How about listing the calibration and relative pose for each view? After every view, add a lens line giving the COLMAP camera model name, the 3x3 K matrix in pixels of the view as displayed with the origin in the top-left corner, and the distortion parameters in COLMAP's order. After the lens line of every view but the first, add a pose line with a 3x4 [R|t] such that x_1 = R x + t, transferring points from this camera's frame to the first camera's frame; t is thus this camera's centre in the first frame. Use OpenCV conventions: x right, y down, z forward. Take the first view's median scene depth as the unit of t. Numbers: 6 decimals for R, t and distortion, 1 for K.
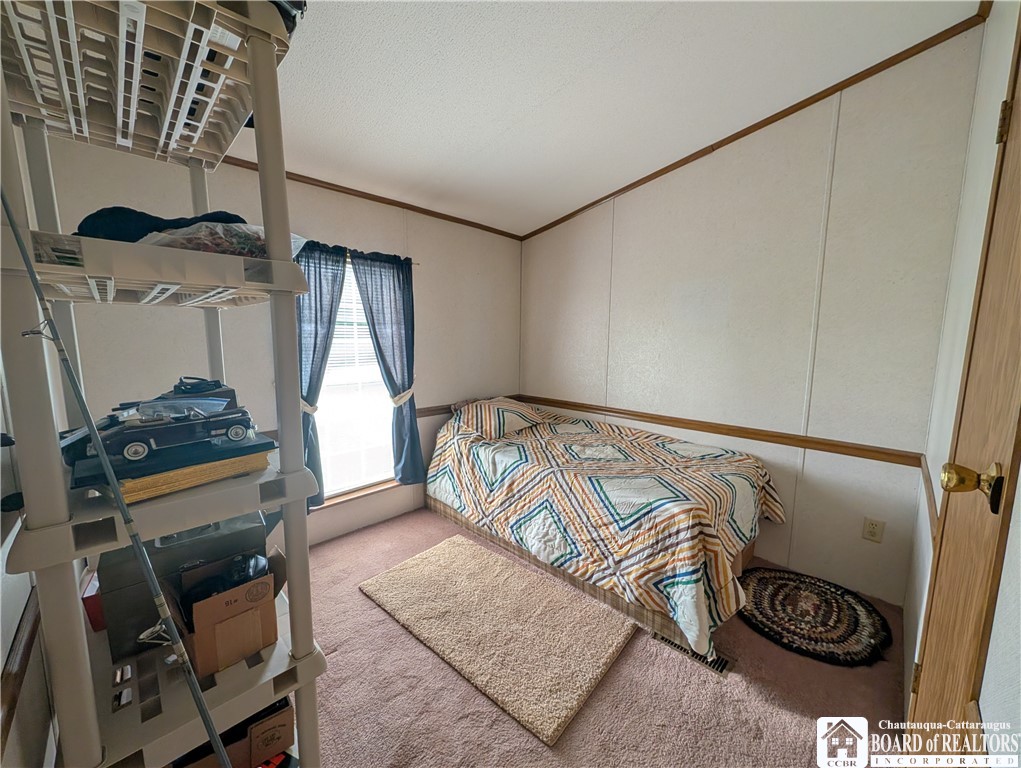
lens RADIAL K [[395.5, 0, 508.5], [0, 395.5, 388.2], [0, 0, 1]] dist [0.013037, -0.000656]
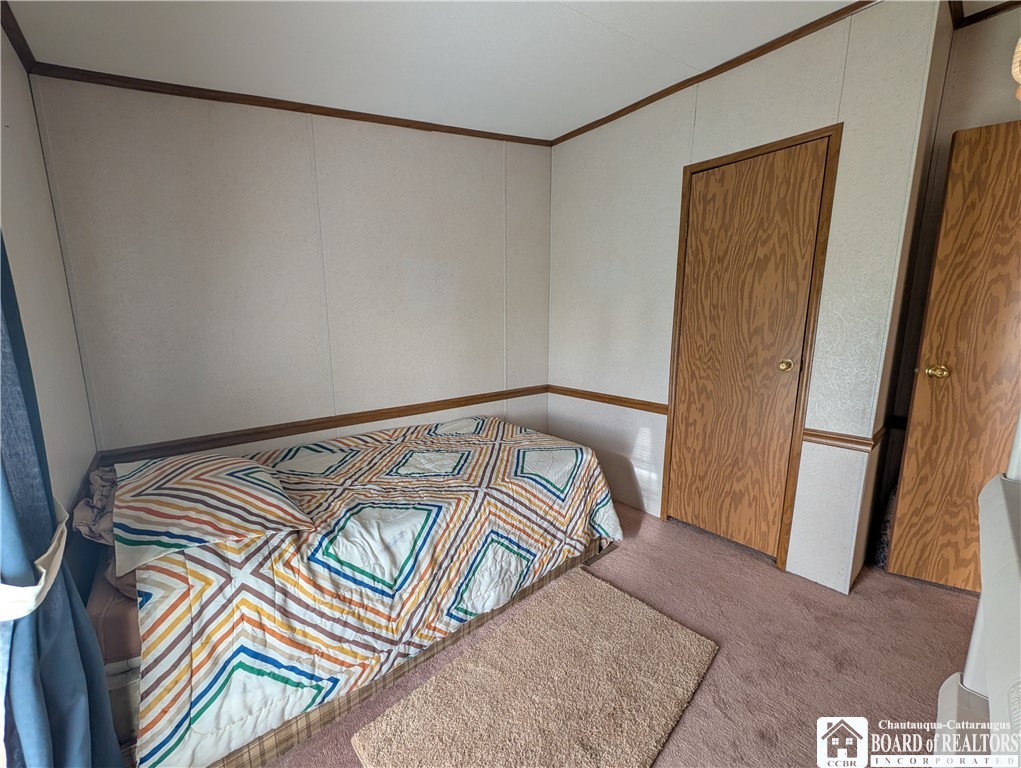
lens RADIAL K [[395.5, 0, 513.8], [0, 395.5, 386.3], [0, 0, 1]] dist [0.013037, -0.000656]
pose [[0.075313, -0.175724, 0.981554, -0.583330], [0.132925, 0.977334, 0.164769, -0.111671], [-0.988261, 0.118064, 0.096964, 0.809968]]
